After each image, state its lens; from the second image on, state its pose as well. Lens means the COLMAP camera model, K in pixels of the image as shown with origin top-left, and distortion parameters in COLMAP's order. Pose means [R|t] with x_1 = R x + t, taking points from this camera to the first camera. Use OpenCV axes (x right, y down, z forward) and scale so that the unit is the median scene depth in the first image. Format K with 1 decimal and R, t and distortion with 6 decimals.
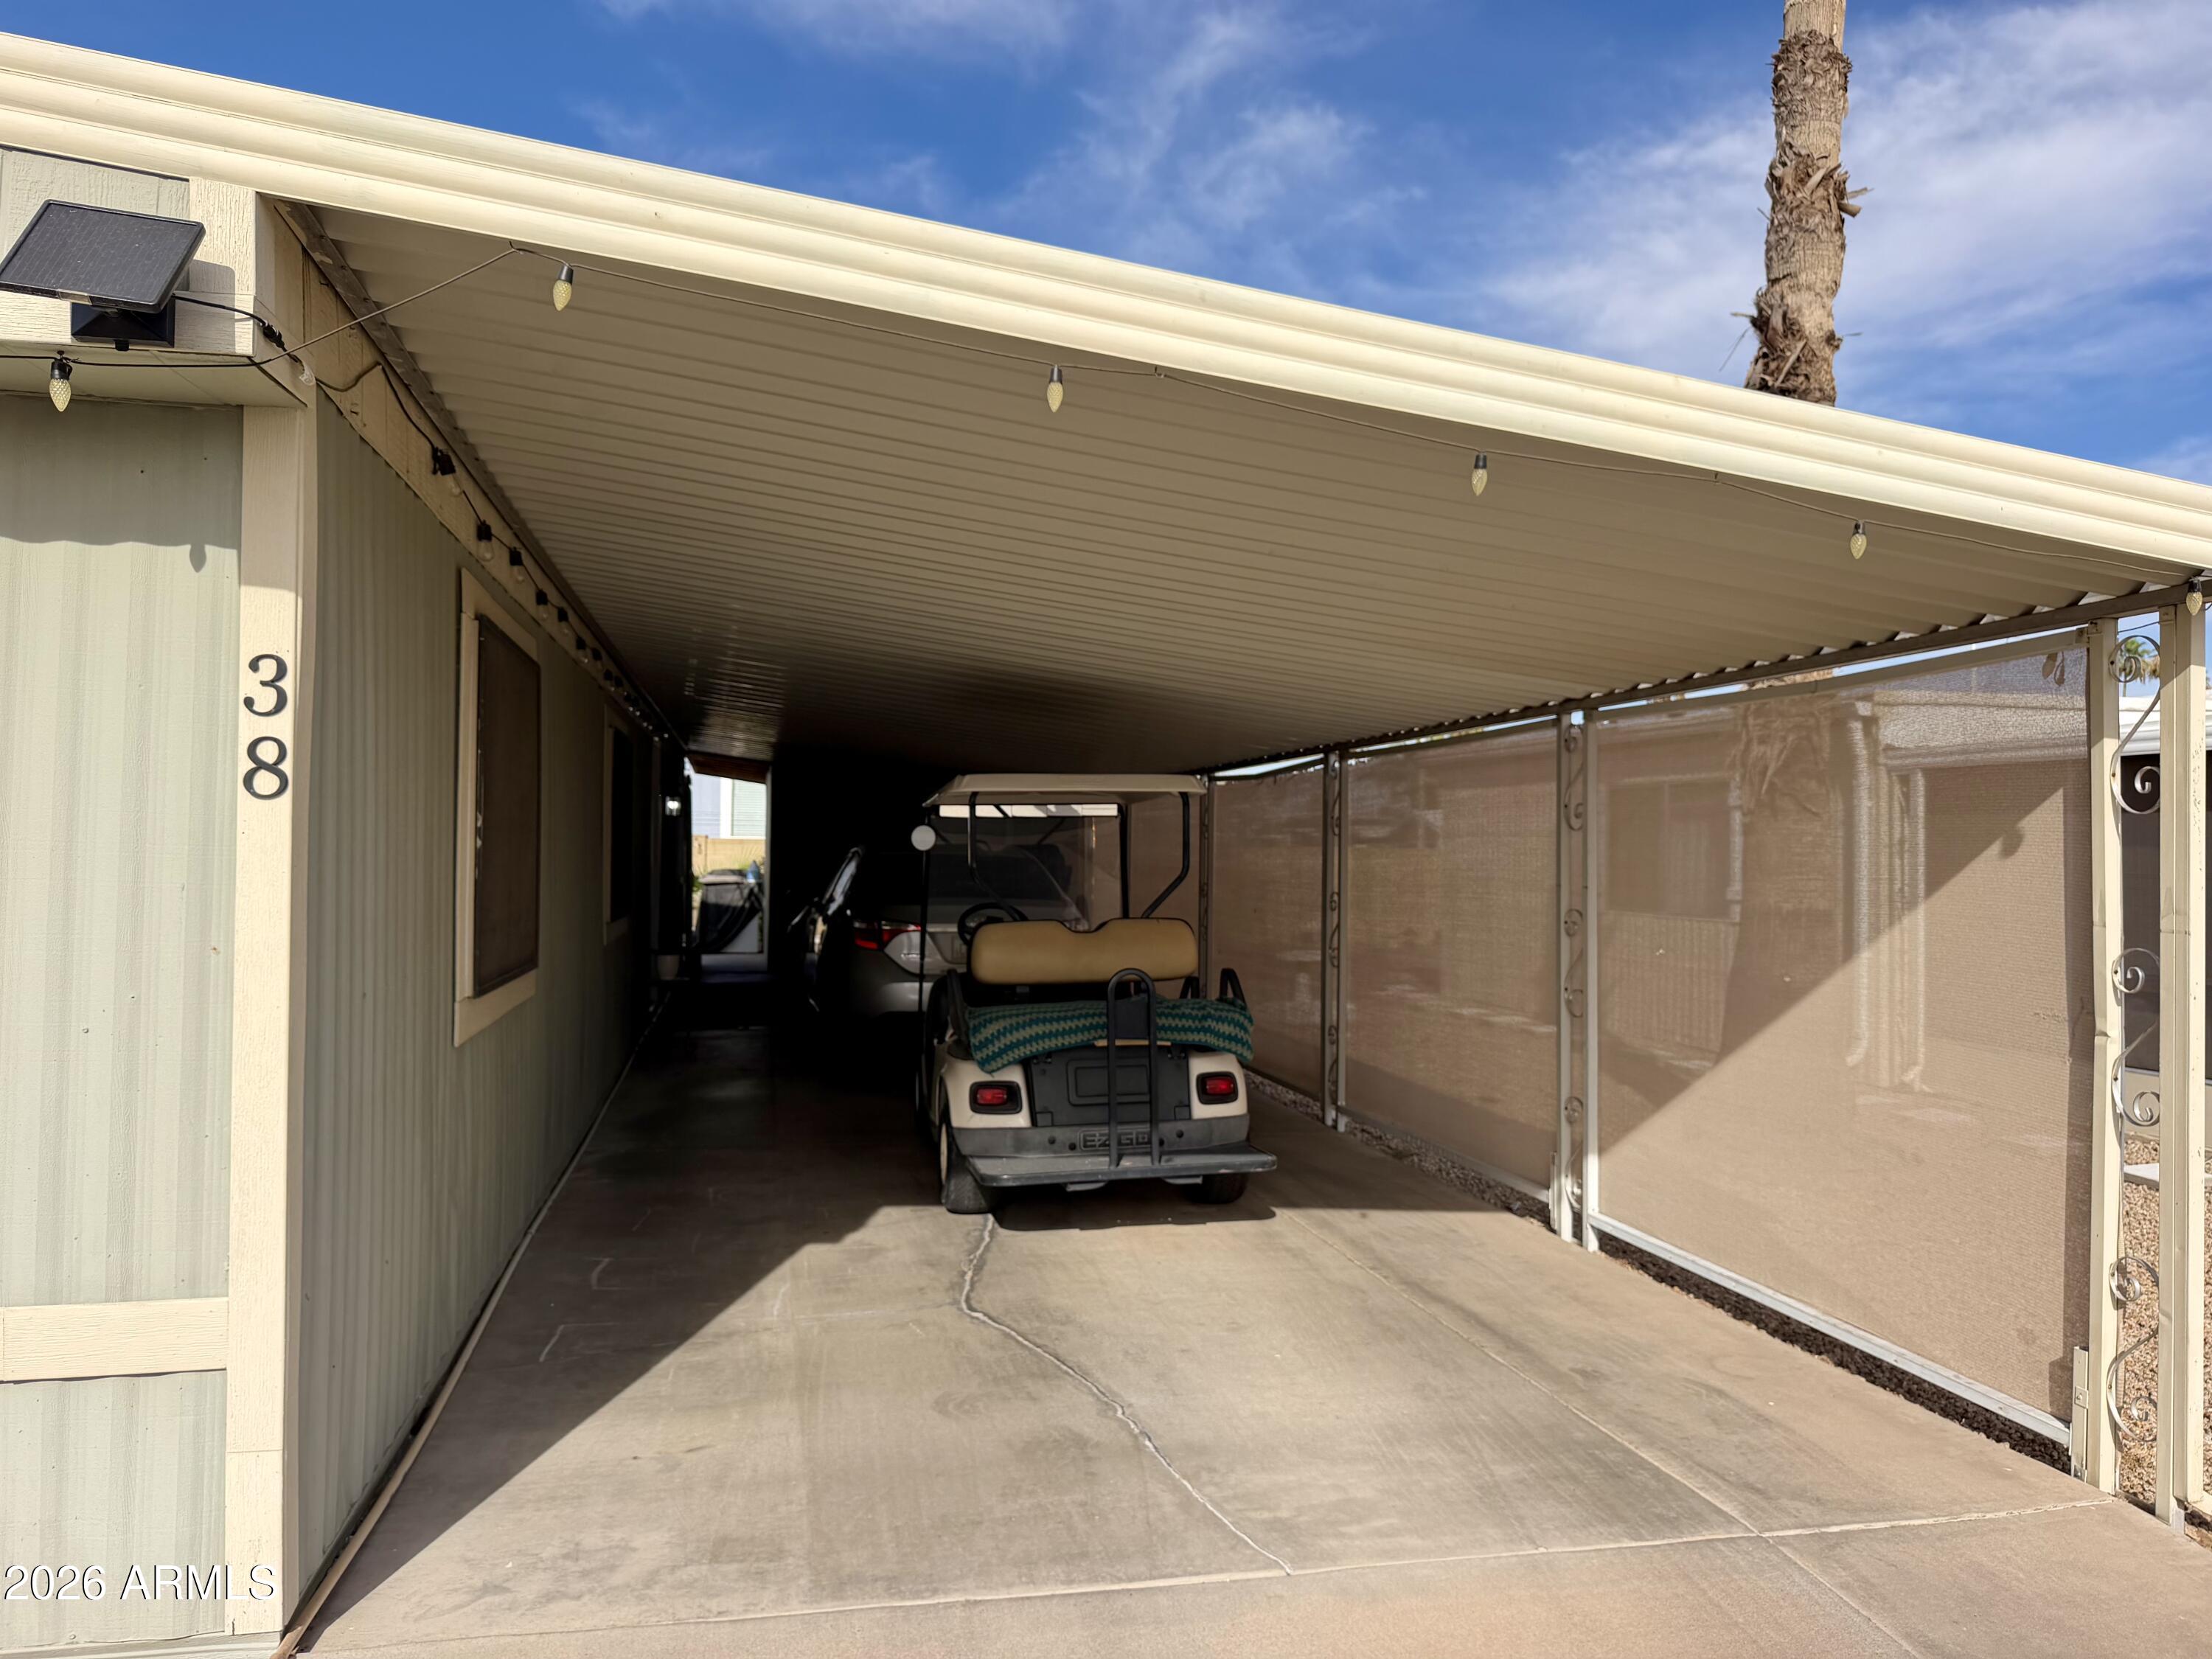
lens RADIAL K [[1549.5, 0, 1101.3], [0, 1549.5, 839.7], [0, 0, 1]] dist [0.007944, 0.001297]
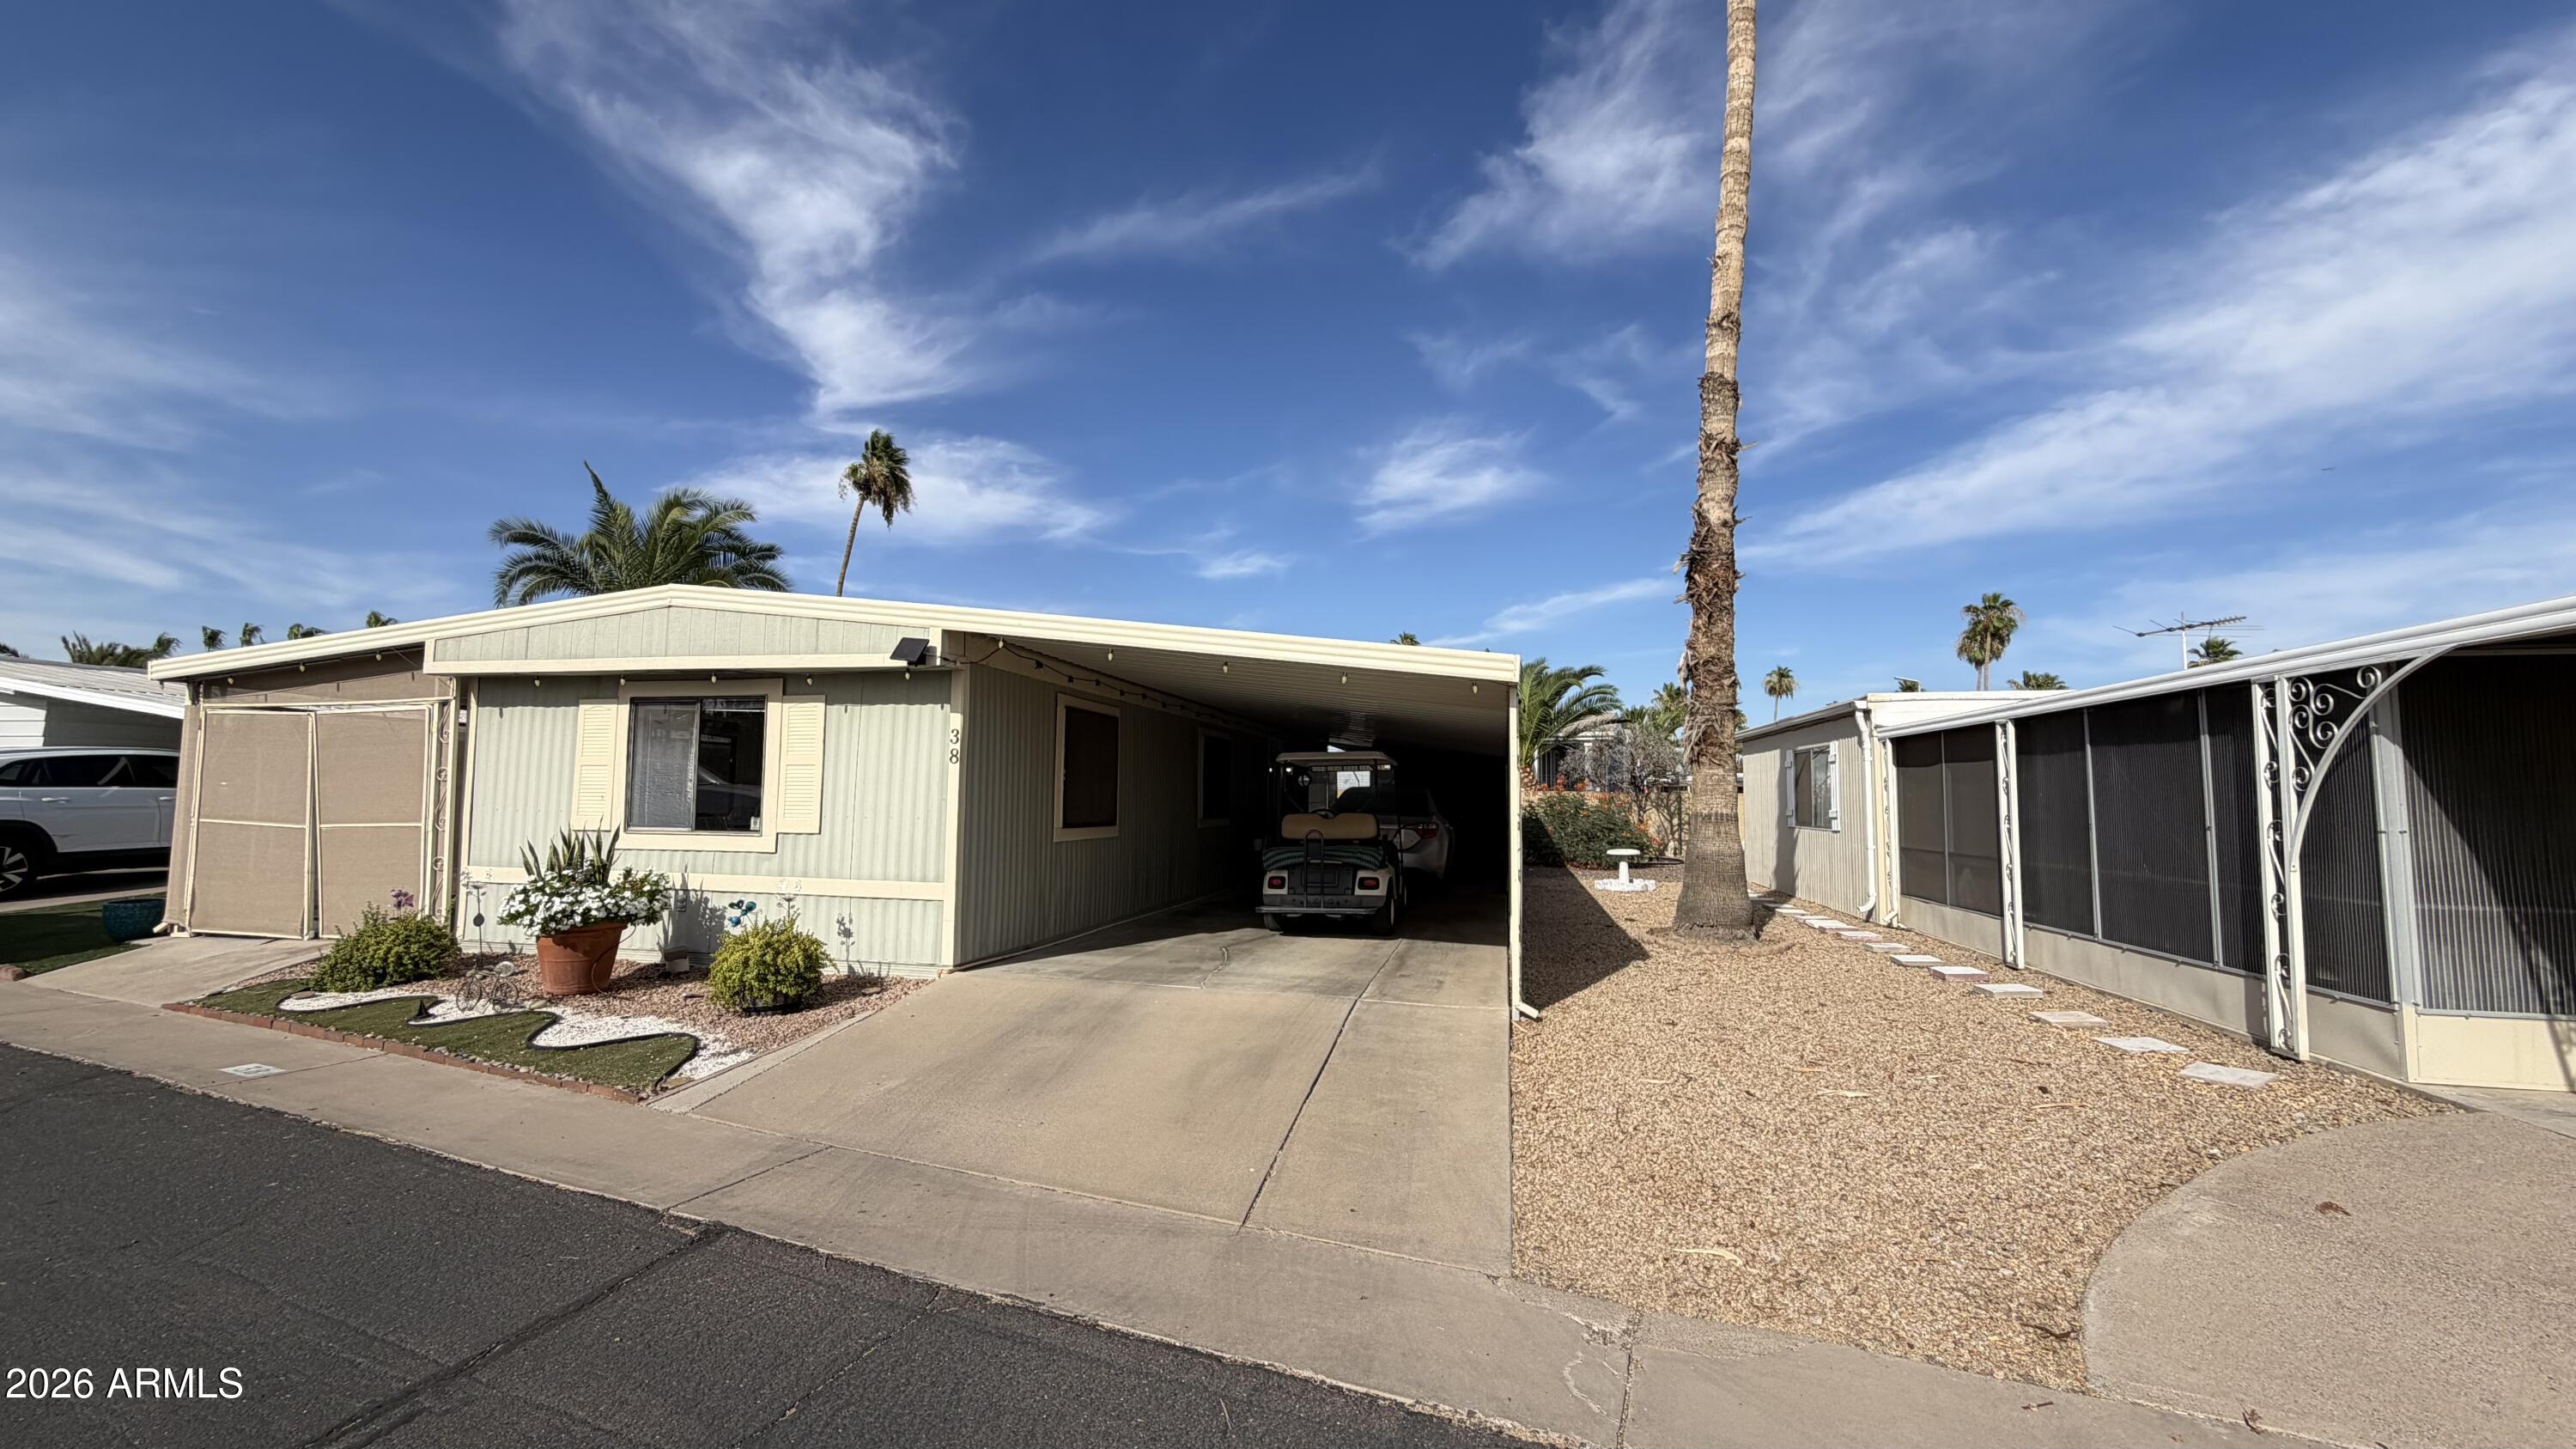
lens RADIAL K [[1048.3, 0, 1299.7], [0, 1048.3, 733.0], [0, 0, 1]] dist [-0.002086, 0.000635]
pose [[0.910493, -0.028259, -0.412559, 0.646611], [0.002627, 0.998037, -0.062566, 0.030321], [0.413517, 0.055882, 0.908780, -0.516753]]
